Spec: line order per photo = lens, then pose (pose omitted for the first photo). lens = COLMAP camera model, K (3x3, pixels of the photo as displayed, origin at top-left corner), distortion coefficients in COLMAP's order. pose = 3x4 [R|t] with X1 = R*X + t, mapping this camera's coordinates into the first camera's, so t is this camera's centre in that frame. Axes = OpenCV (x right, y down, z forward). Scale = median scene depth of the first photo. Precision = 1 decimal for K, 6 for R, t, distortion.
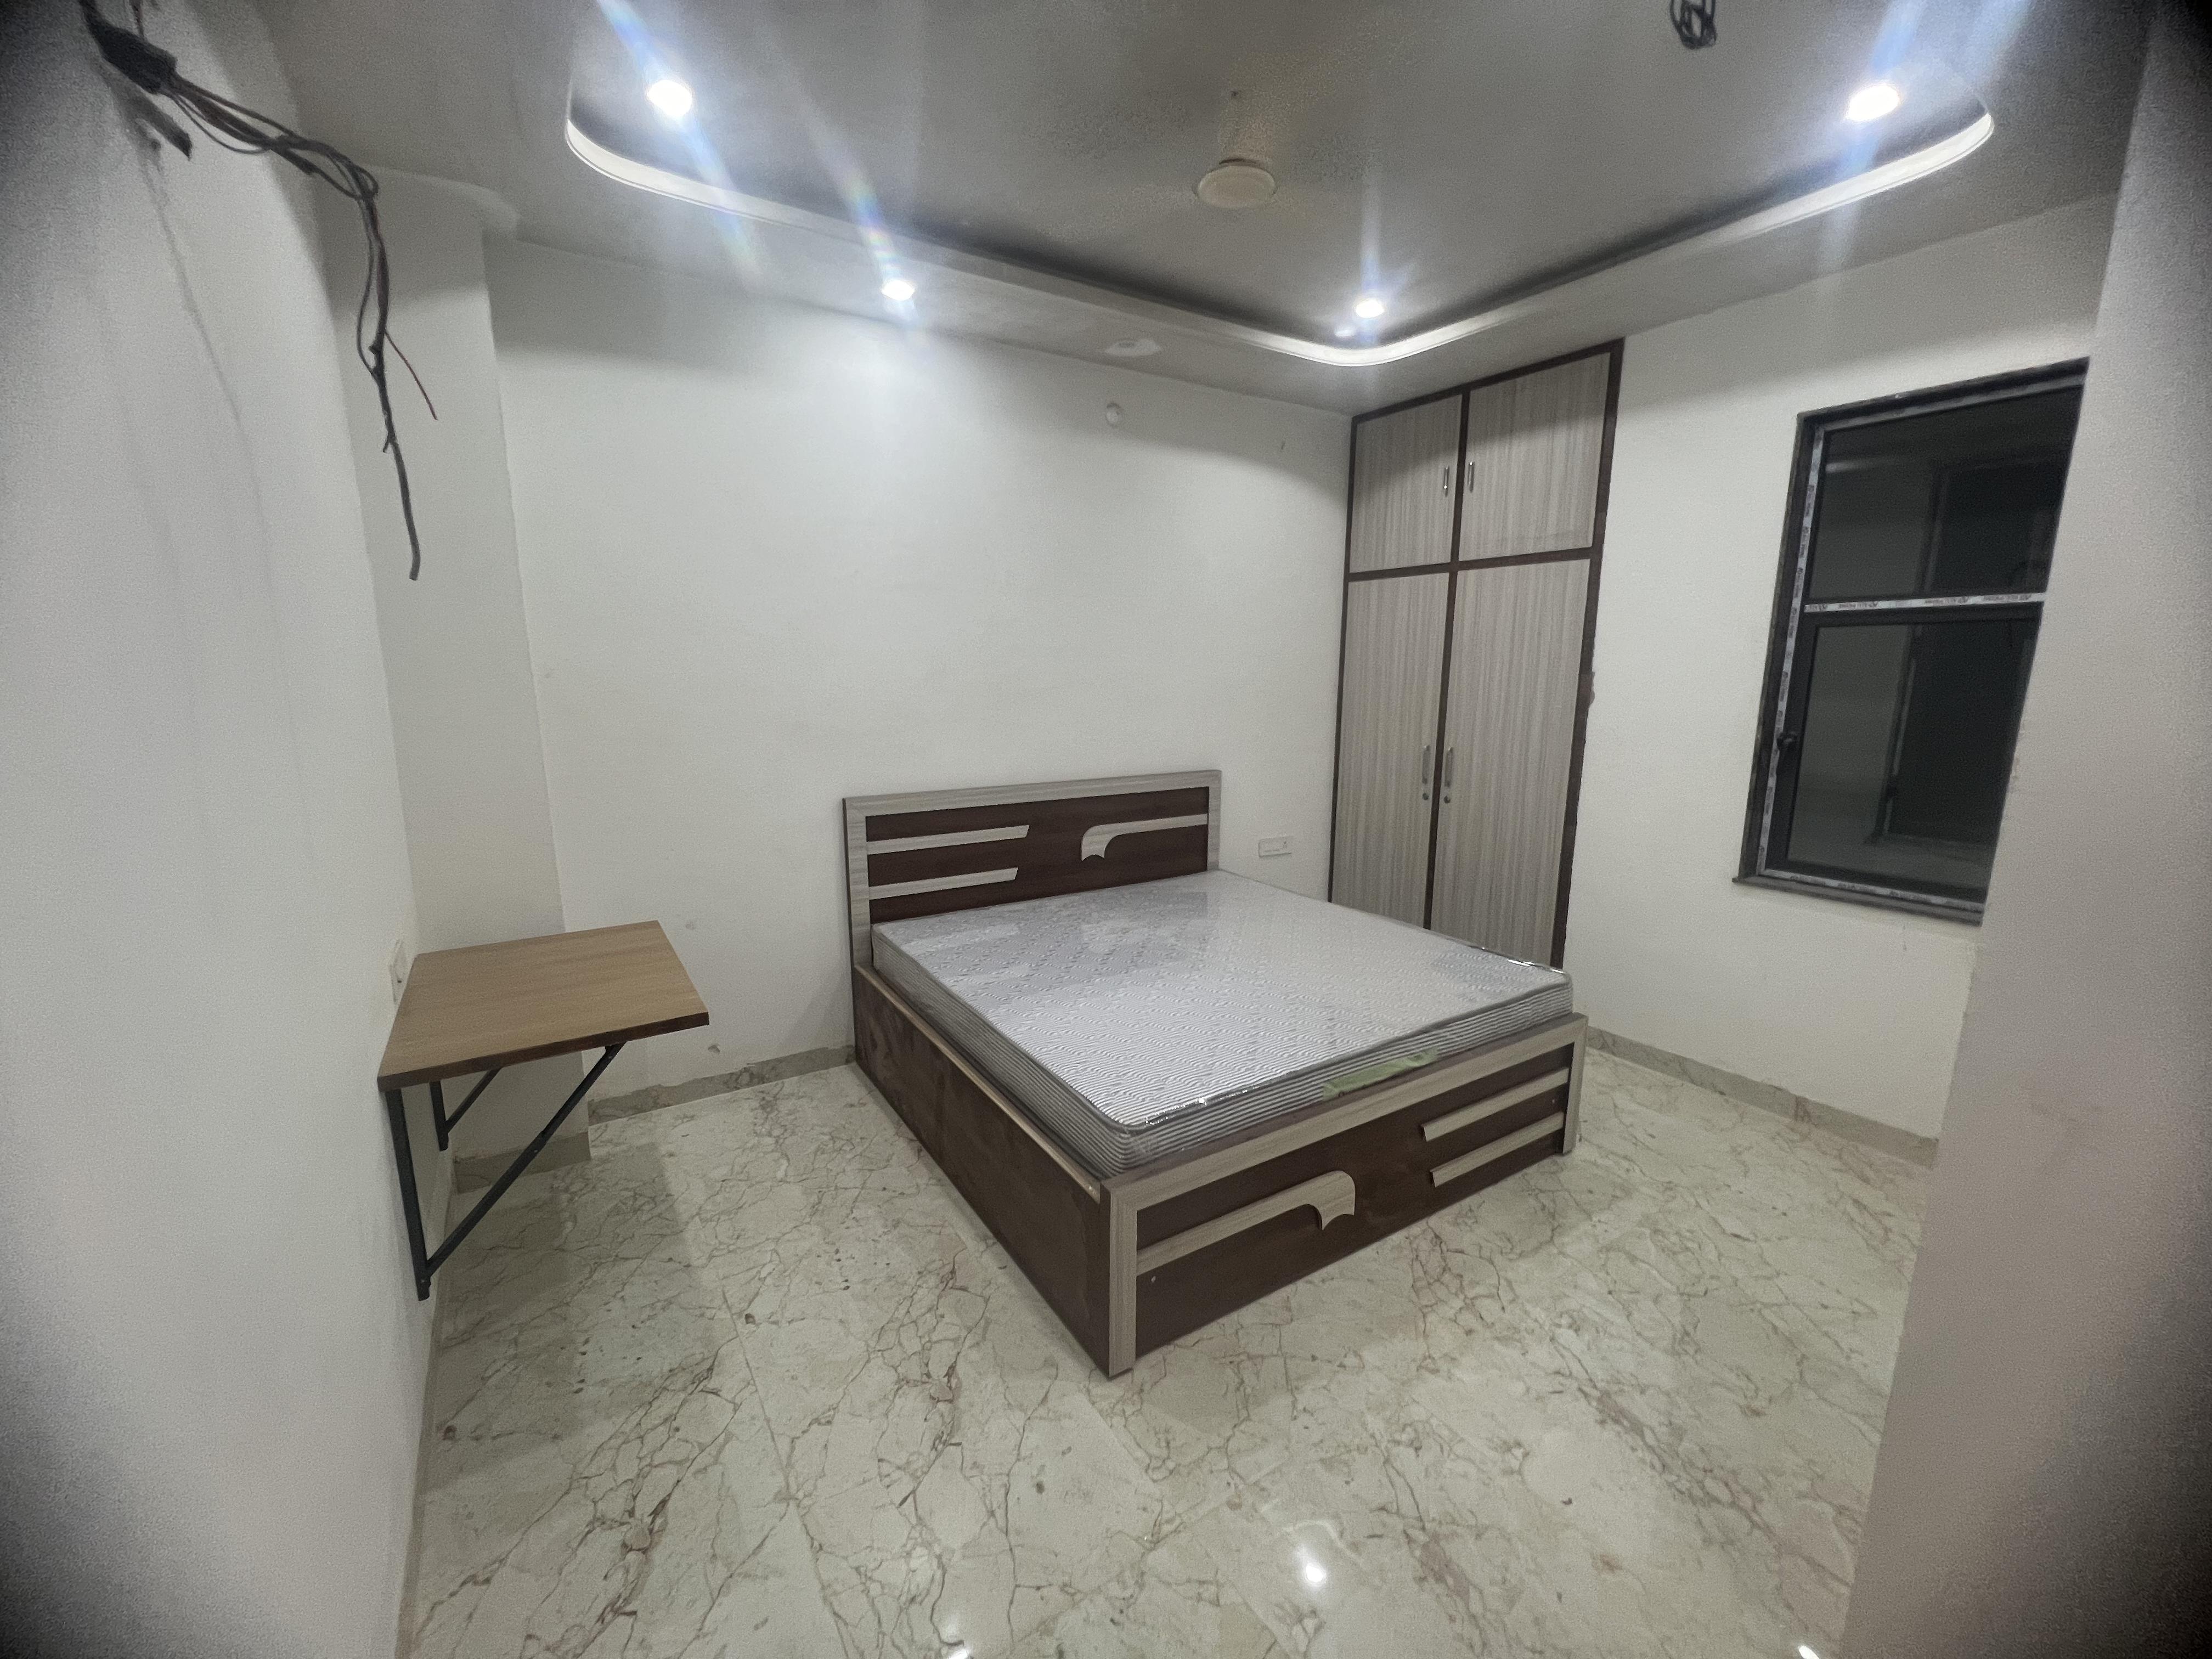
lens RADIAL K [[885.4, 0, 1100.6], [0, 885.4, 828.7], [0, 0, 1]] dist [-0.003082, 0.000215]
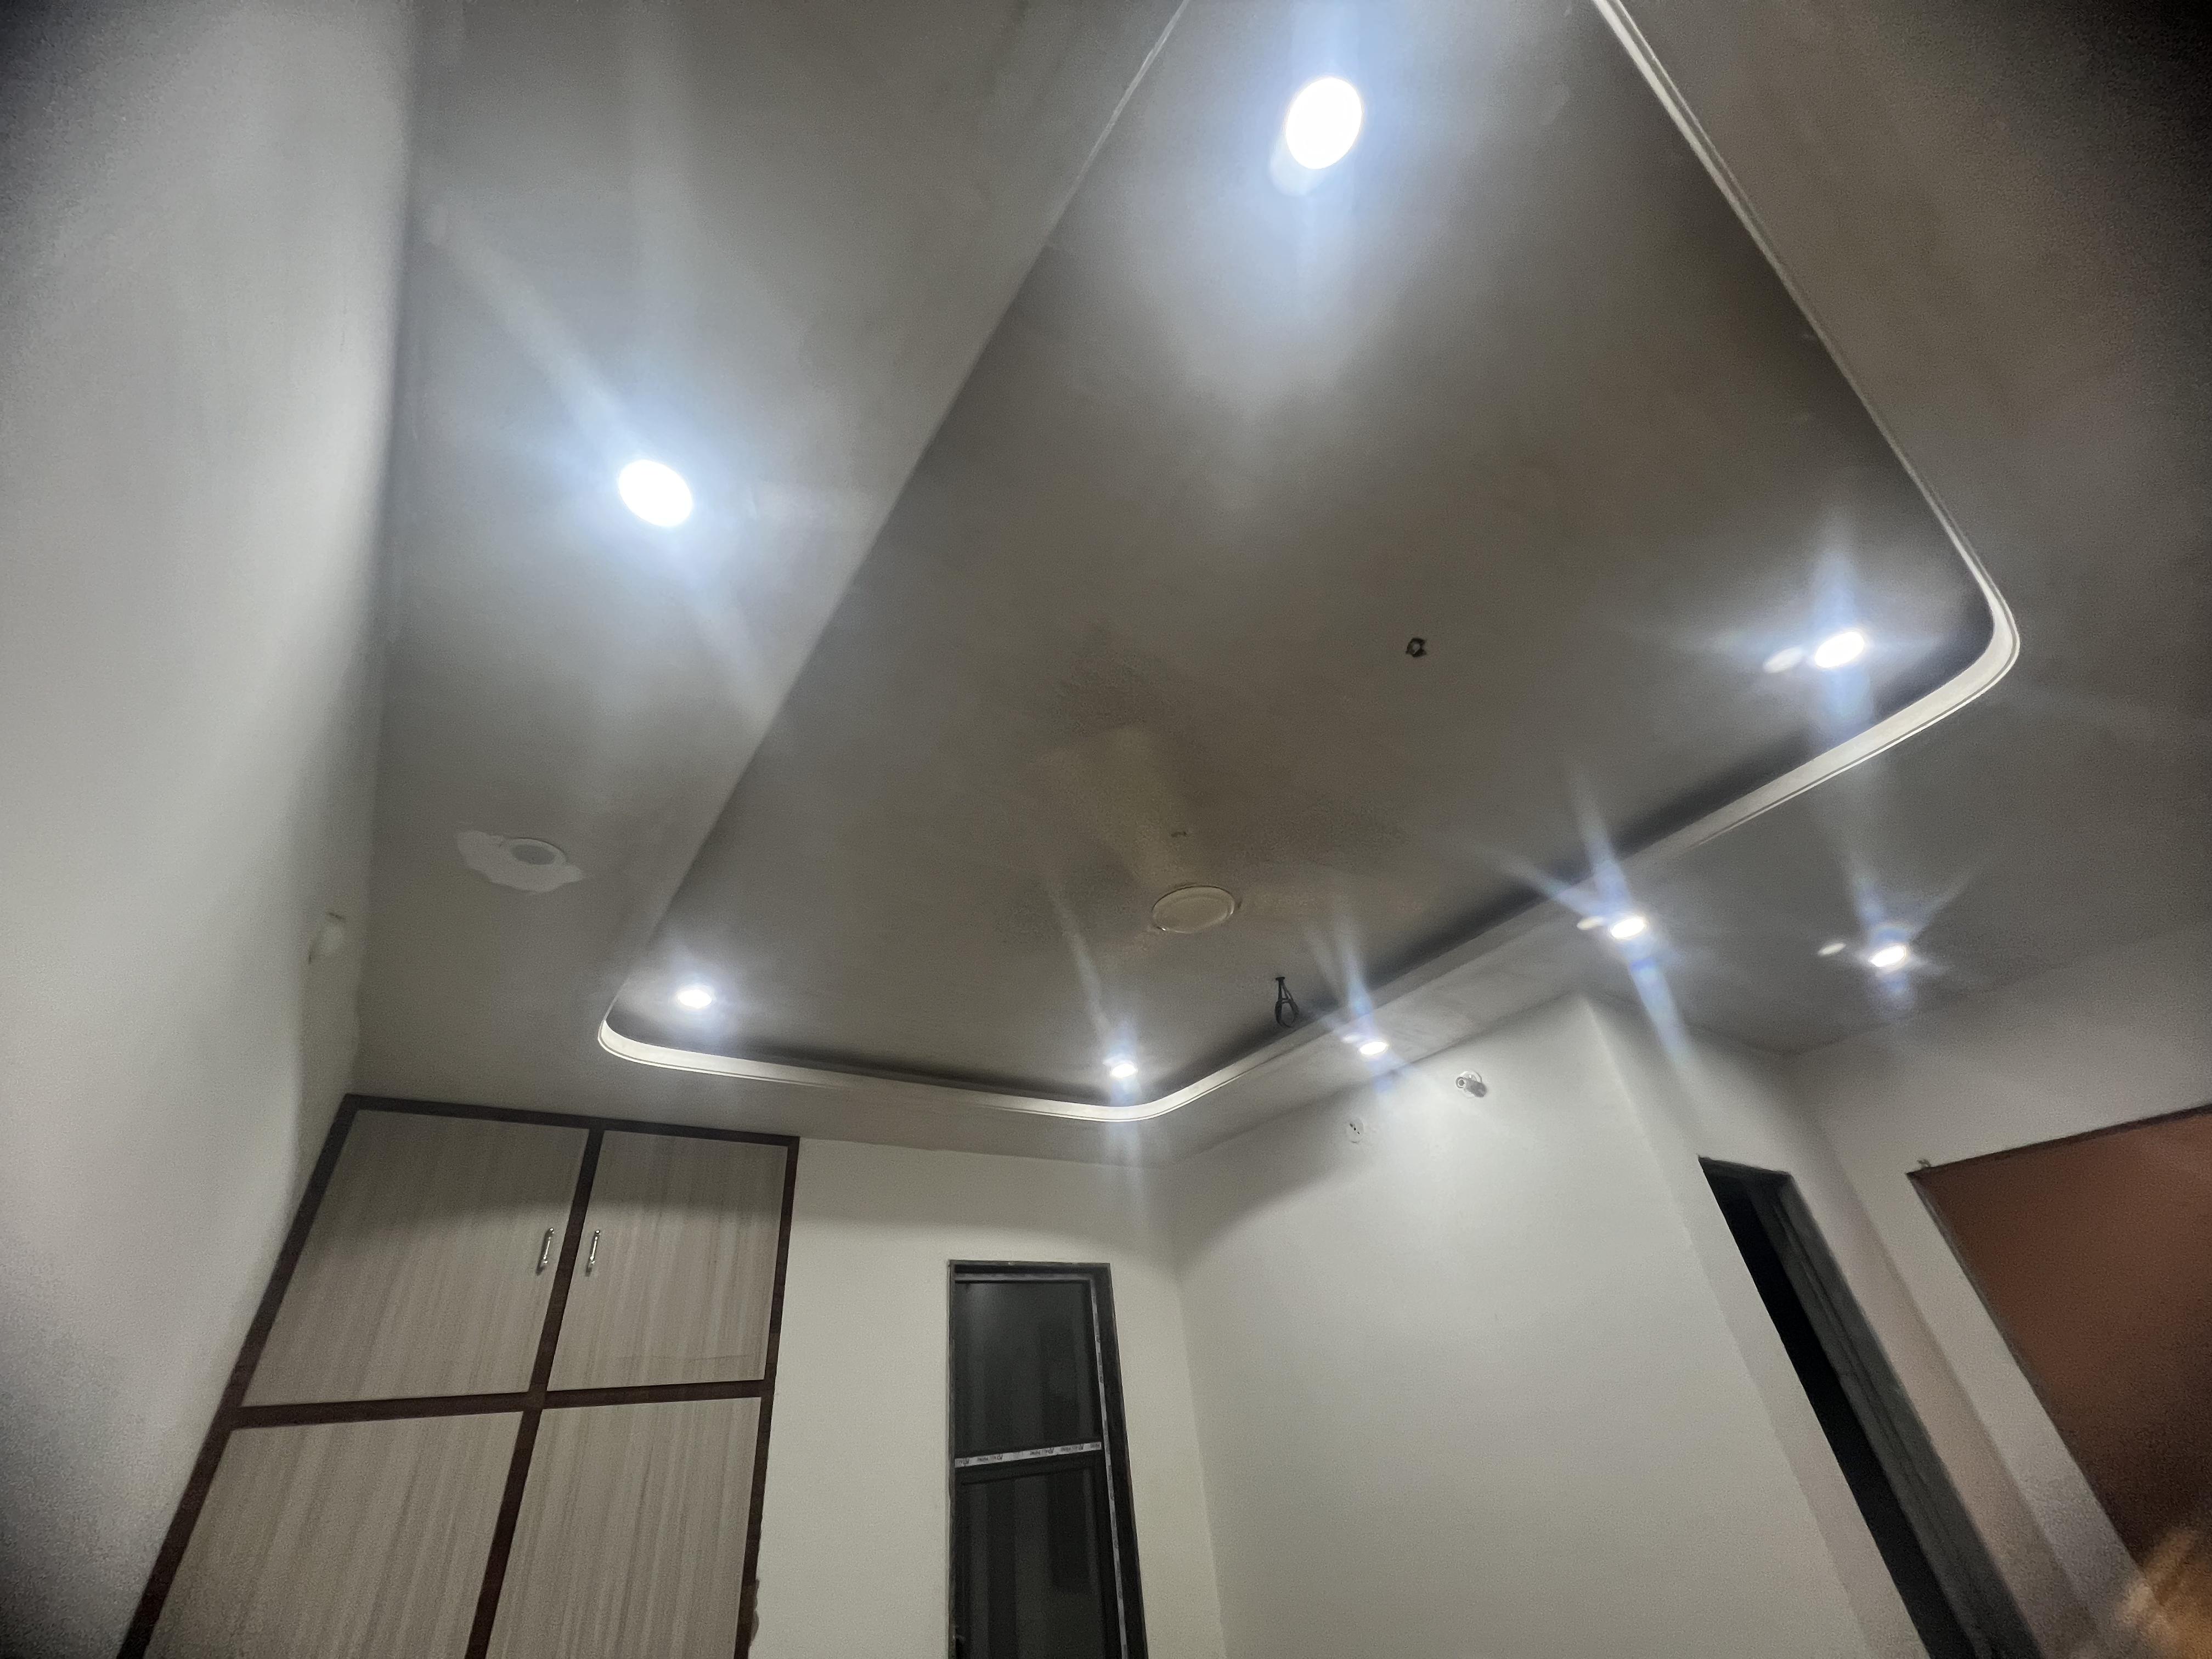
lens RADIAL K [[885.4, 0, 1100.6], [0, 885.4, 828.7], [0, 0, 1]] dist [-0.003082, 0.000215]
pose [[-0.068574, 0.584643, 0.808387, -0.365734], [0.281555, 0.788697, -0.546519, -0.178315], [-0.957092, 0.190129, -0.218693, 0.739425]]
